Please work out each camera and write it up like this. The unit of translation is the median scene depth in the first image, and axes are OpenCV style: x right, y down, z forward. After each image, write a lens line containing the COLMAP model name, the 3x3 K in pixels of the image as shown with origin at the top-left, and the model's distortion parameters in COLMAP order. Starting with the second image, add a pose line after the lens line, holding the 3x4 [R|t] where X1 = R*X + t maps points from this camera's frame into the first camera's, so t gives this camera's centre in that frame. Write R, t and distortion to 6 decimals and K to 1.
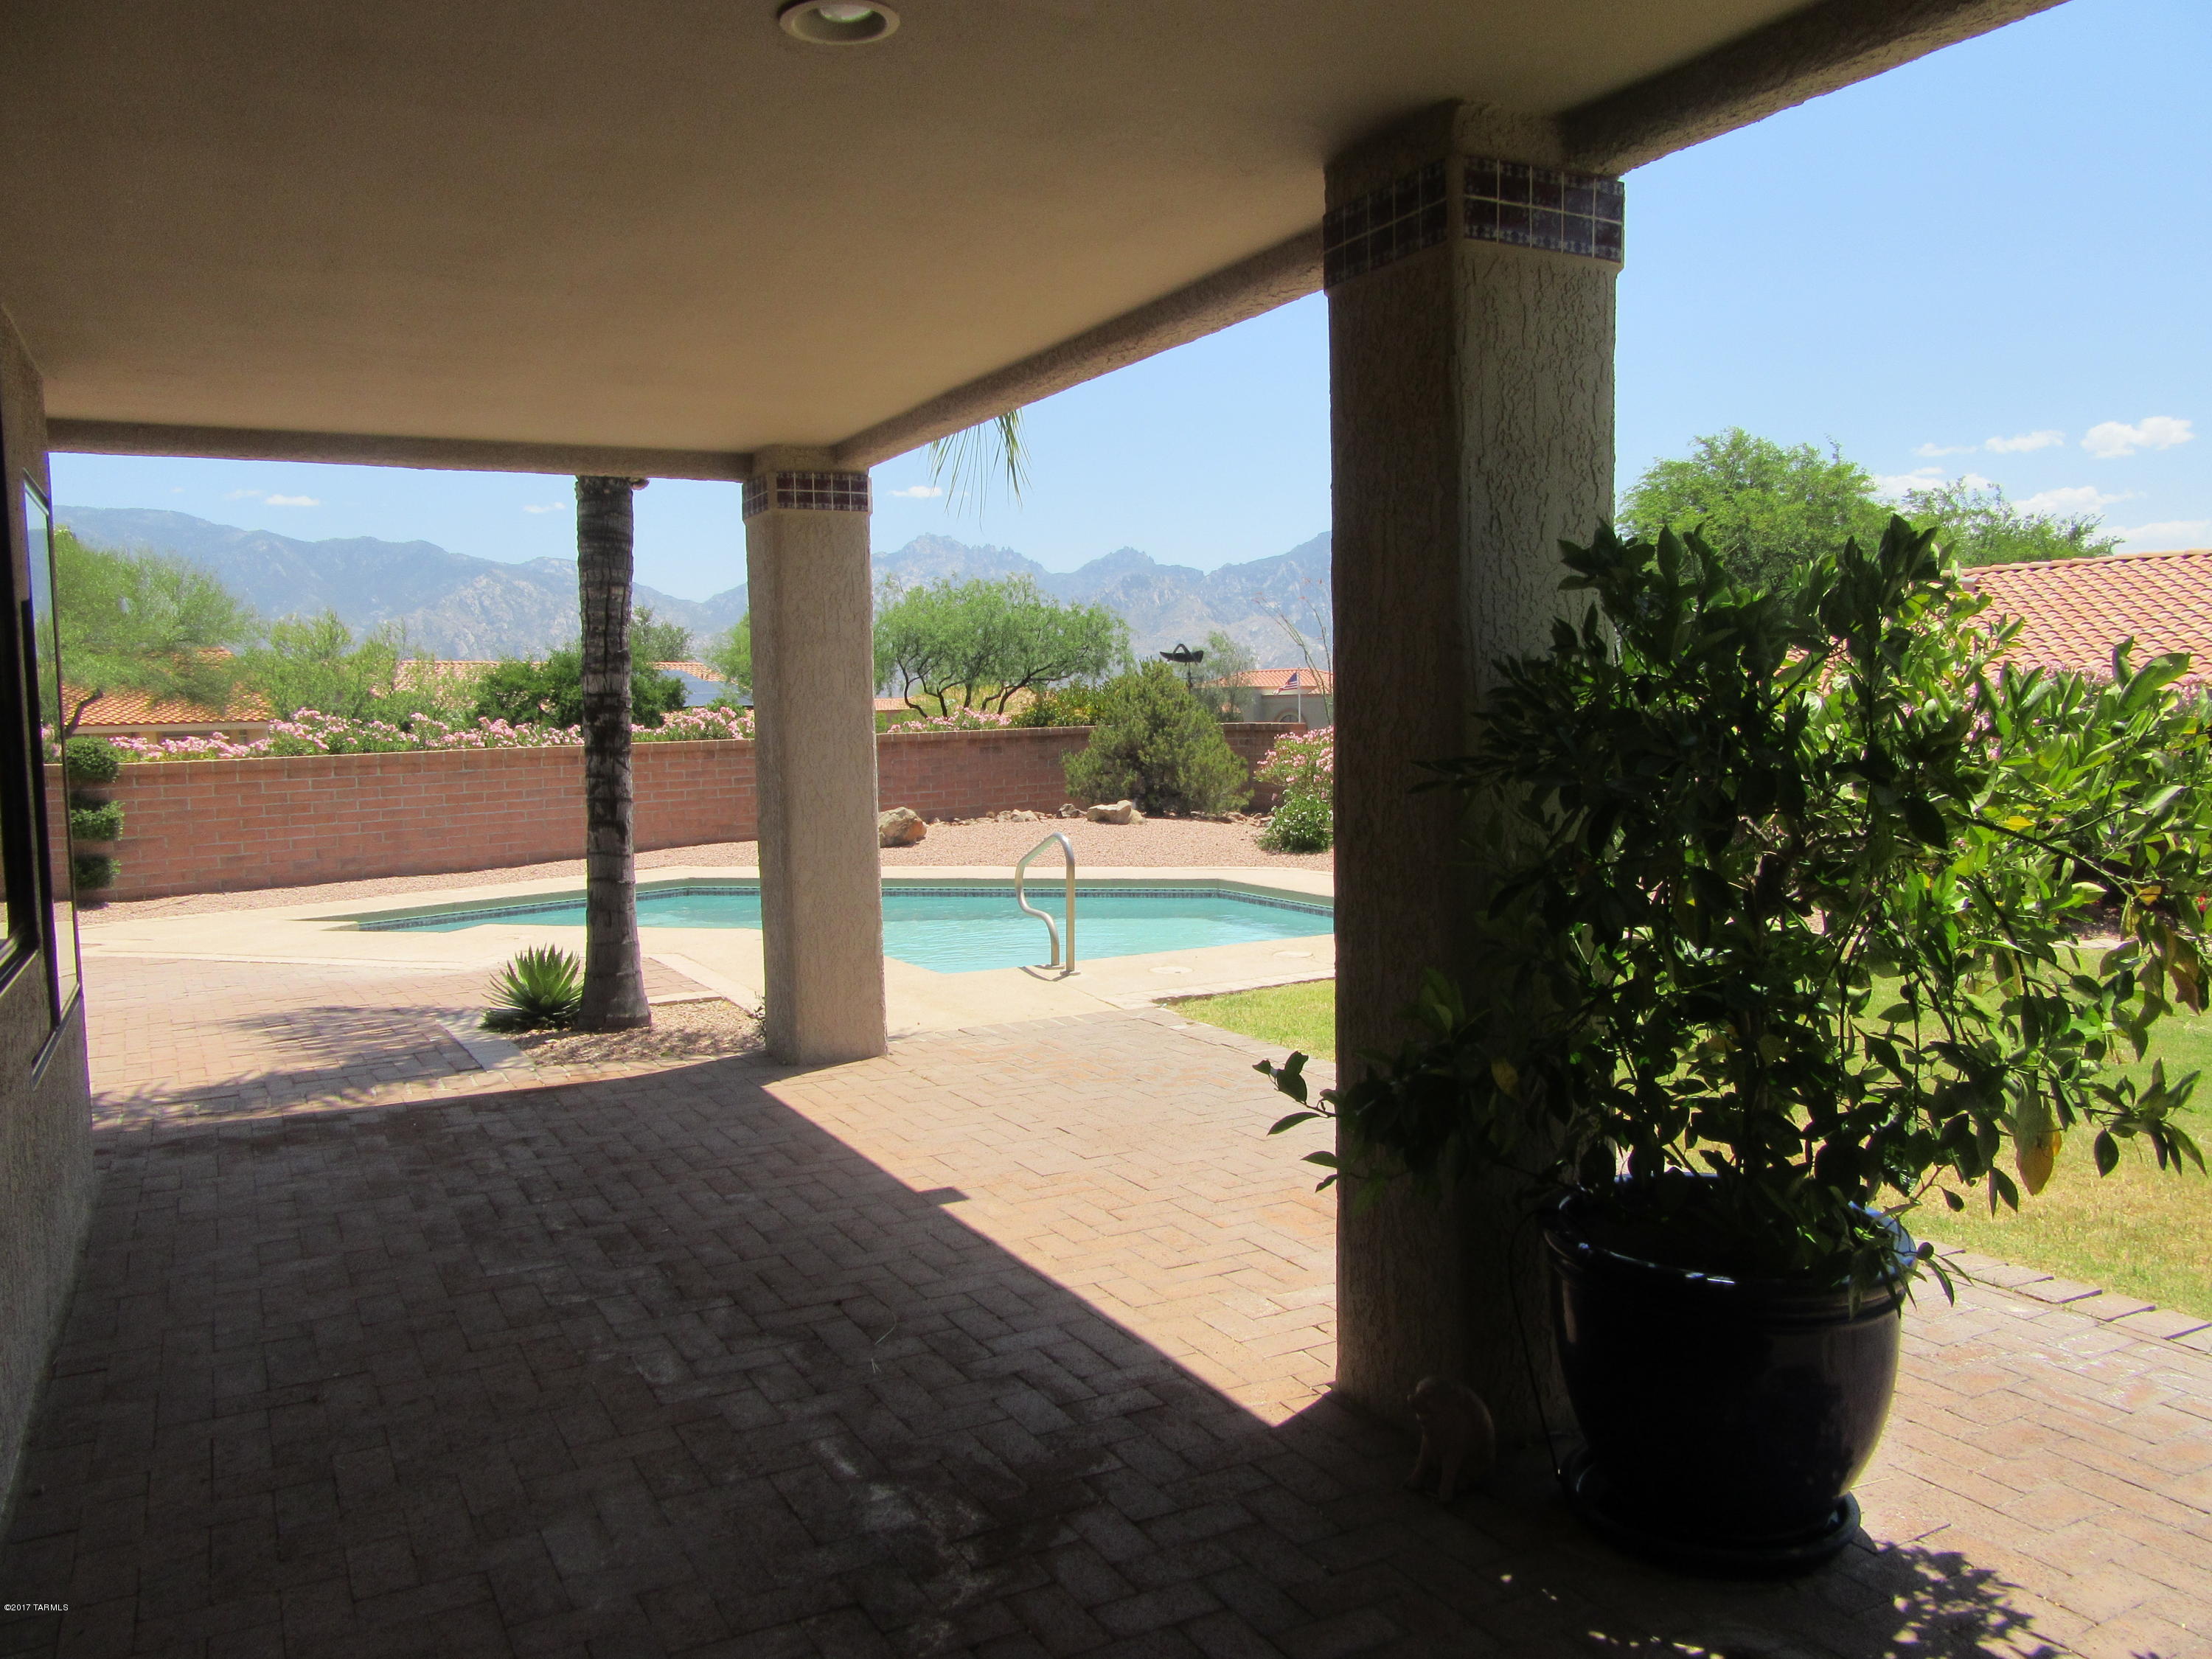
lens RADIAL K [[1716.6, 0, 1106.0], [0, 1716.6, 829.5], [0, 0, 1]] dist [0.093236, 0.001034]
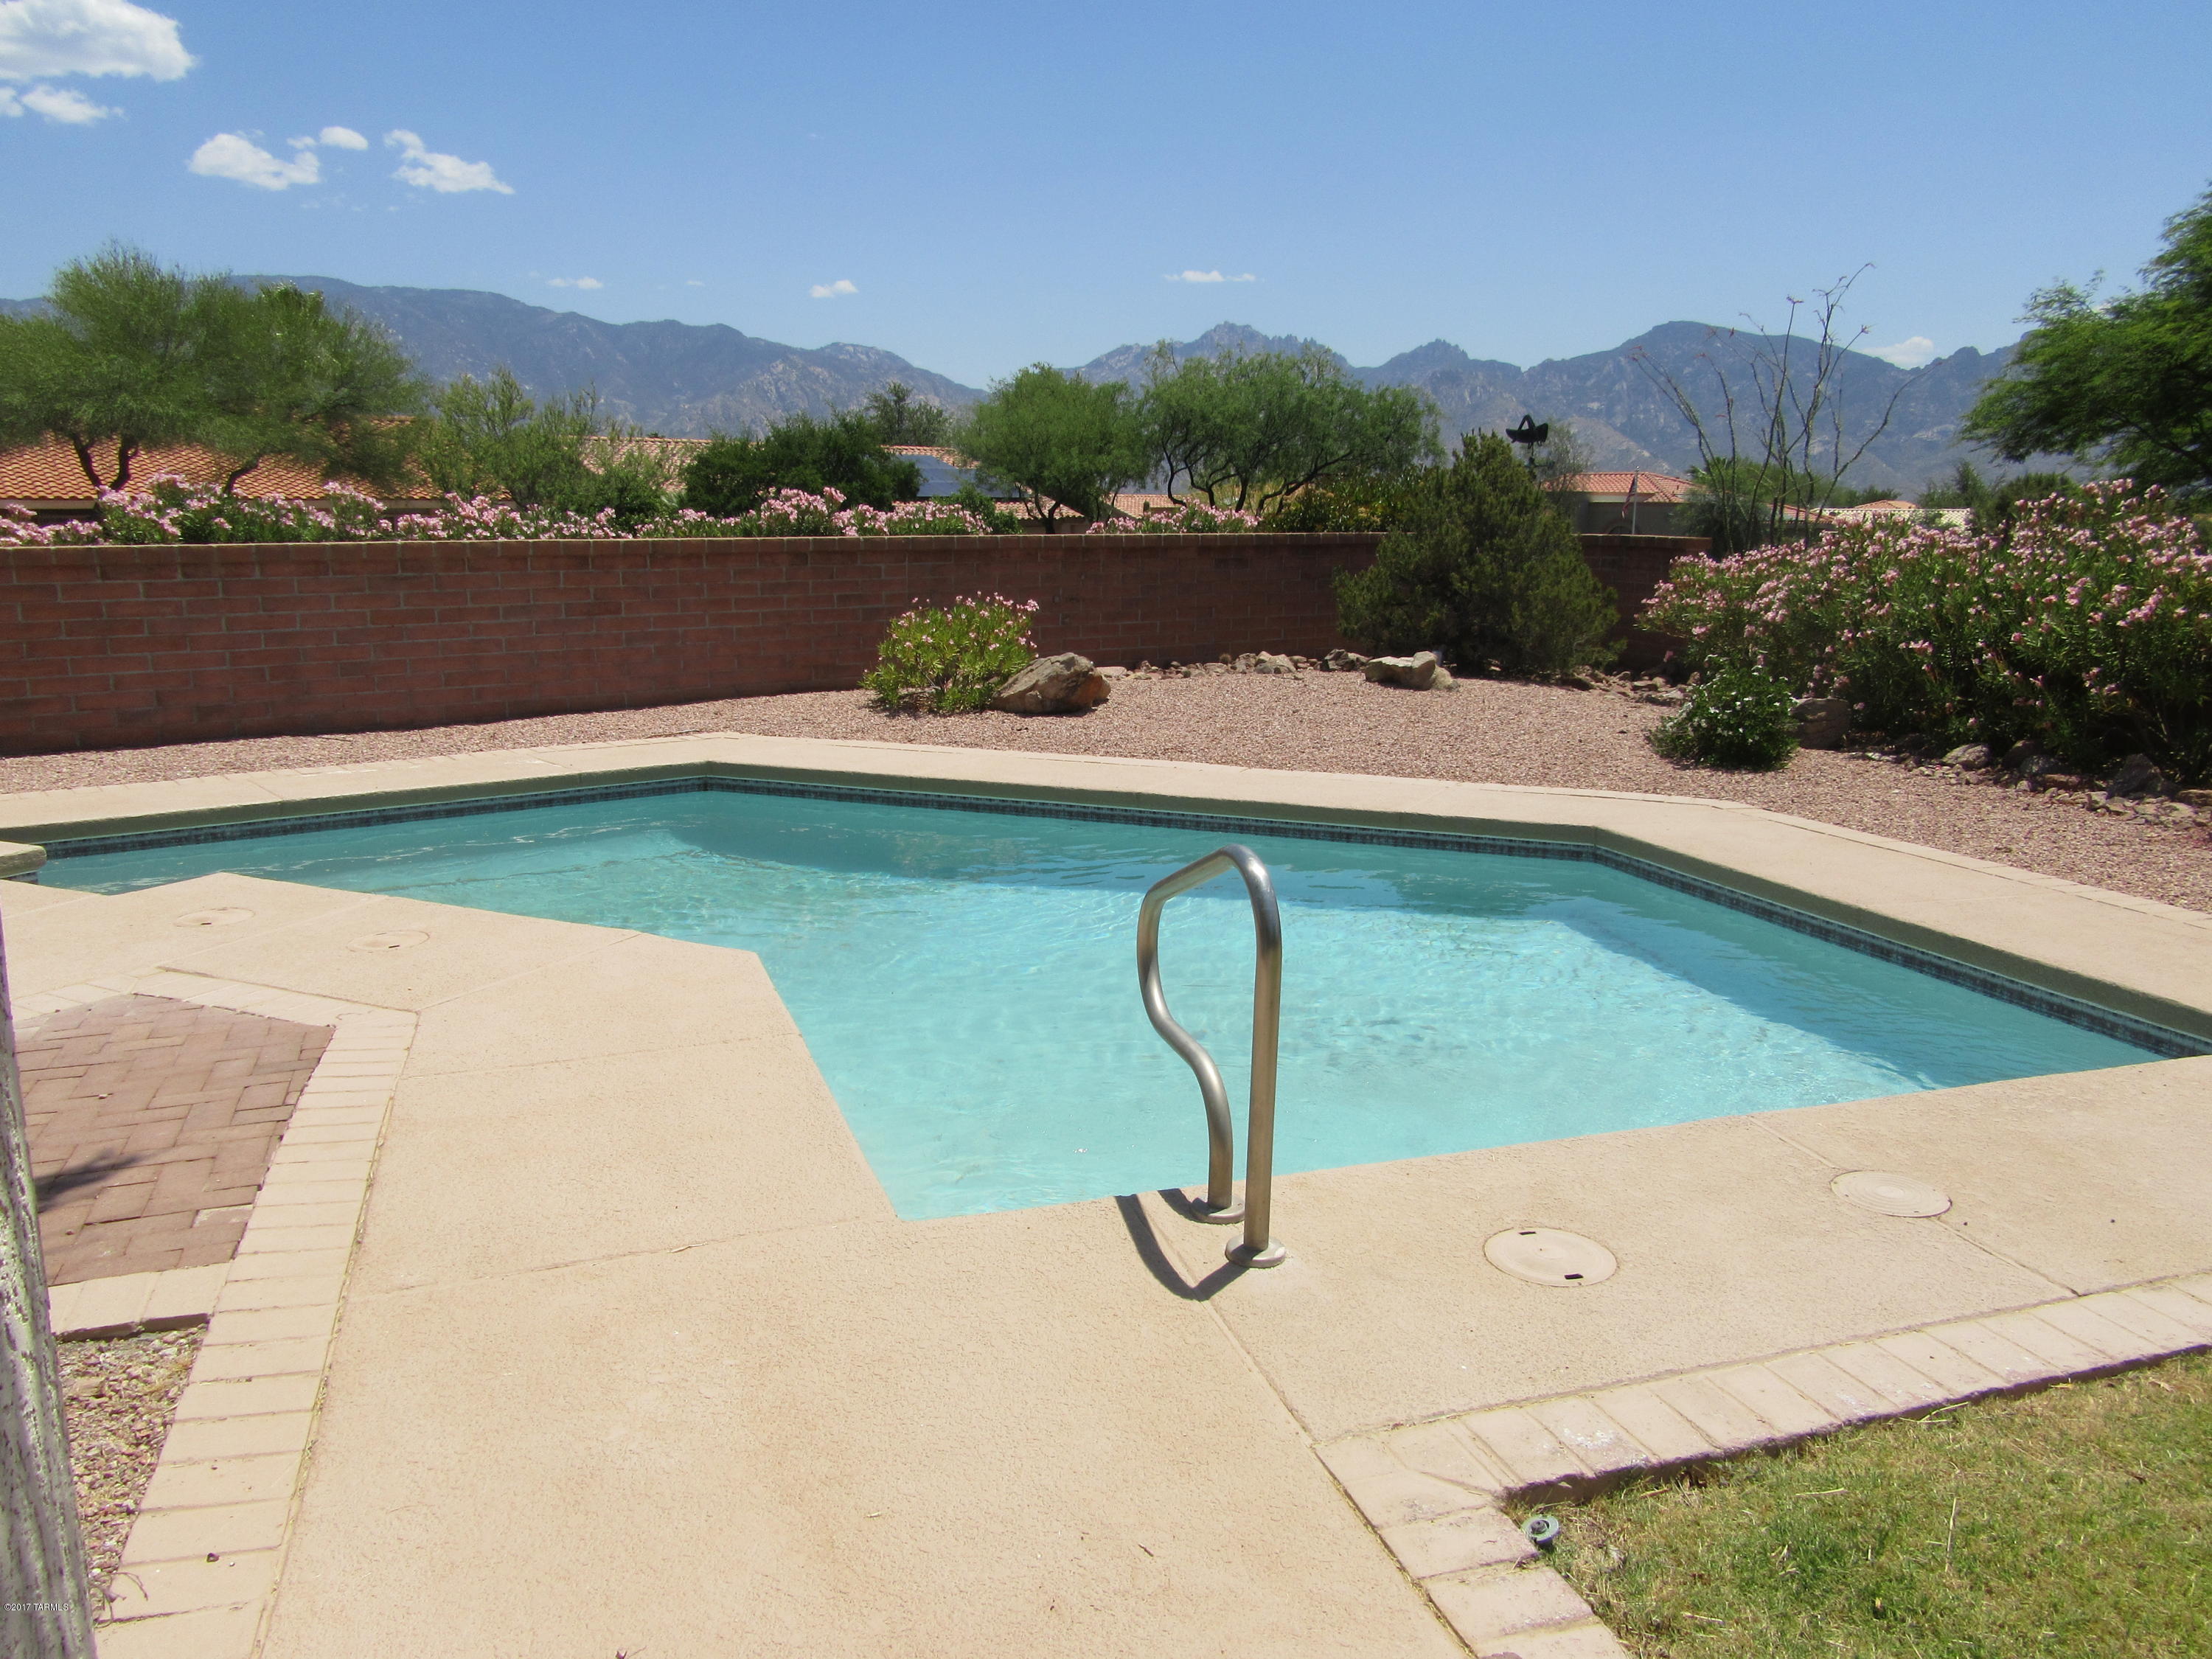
lens RADIAL K [[1714.0, 0, 1106.0], [0, 1714.0, 829.5], [0, 0, 1]] dist [0.008005, 0.000077]
pose [[0.985100, 0.059183, -0.161478, 0.000460], [-0.040407, 0.992289, 0.117175, -0.019676], [0.167167, -0.108904, 0.979895, 0.319208]]
